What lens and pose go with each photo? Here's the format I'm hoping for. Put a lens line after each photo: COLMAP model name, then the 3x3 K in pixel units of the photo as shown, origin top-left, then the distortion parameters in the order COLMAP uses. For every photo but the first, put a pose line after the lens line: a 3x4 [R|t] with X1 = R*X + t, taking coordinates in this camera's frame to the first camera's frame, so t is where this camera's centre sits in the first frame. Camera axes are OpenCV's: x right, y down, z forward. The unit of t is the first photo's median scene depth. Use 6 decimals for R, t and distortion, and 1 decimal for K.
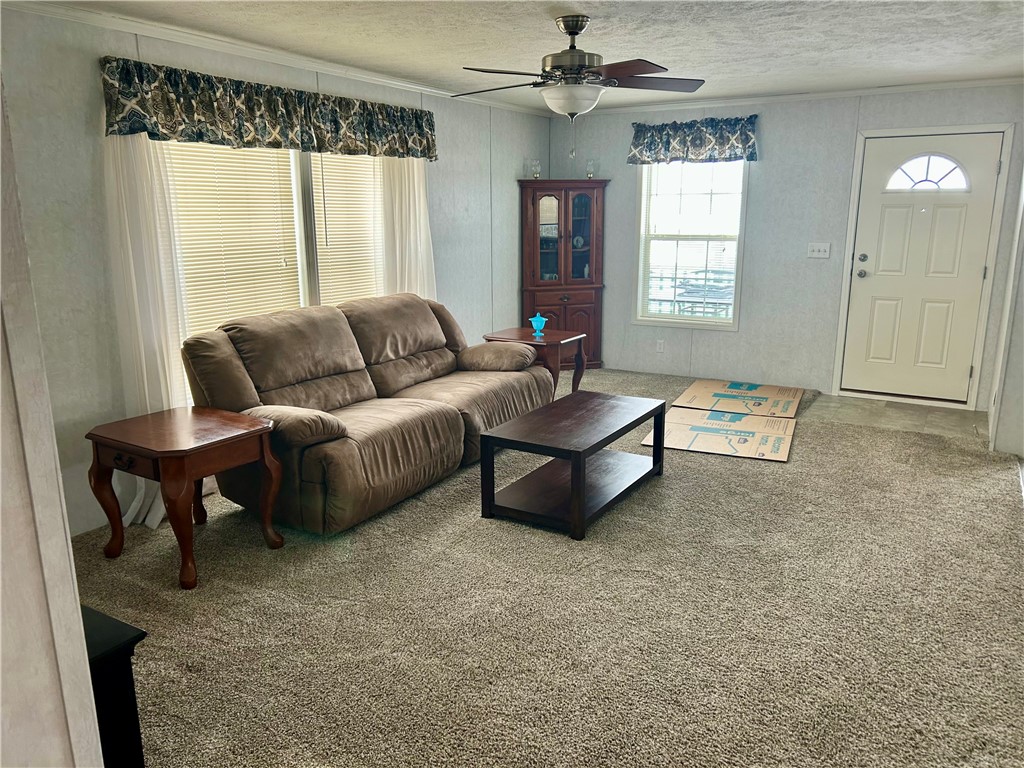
lens RADIAL K [[762.2, 0, 512.0], [0, 762.2, 384.0], [0, 0, 1]] dist [0.001064, 0.000005]
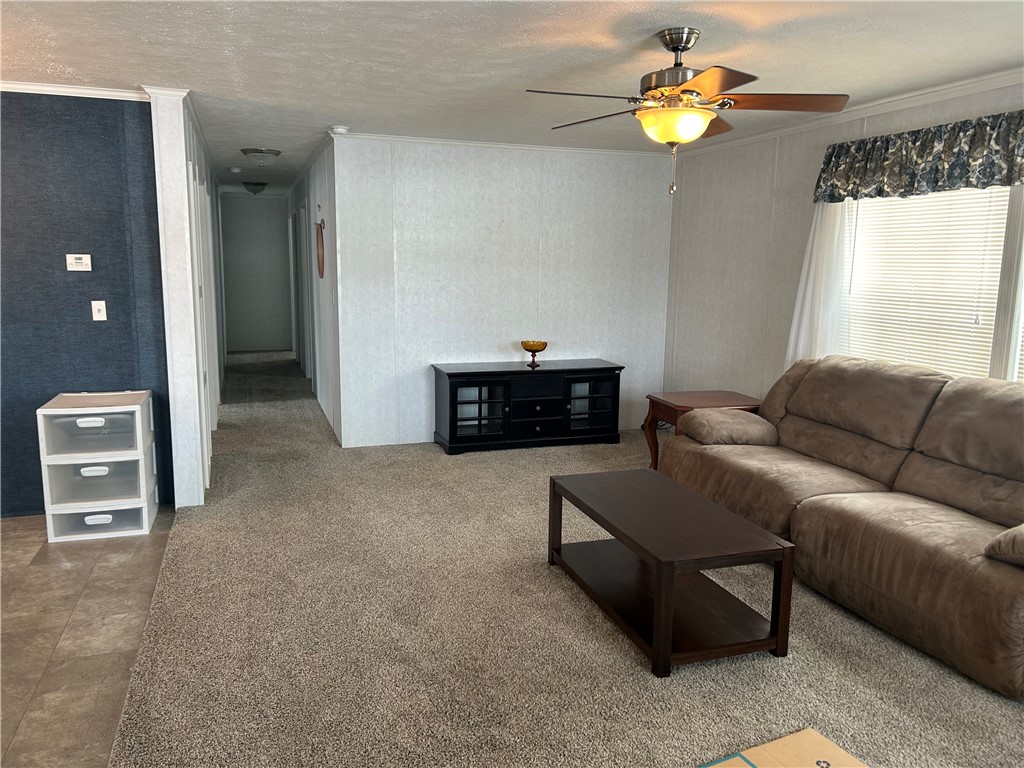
lens RADIAL K [[762.2, 0, 512.0], [0, 762.2, 384.0], [0, 0, 1]] dist [0.001064, 0.000005]
pose [[-0.639089, 0.118833, -0.759897, 0.810180], [-0.184478, 0.935469, 0.301439, -0.299140], [0.746681, 0.332831, -0.575926, 1.333680]]
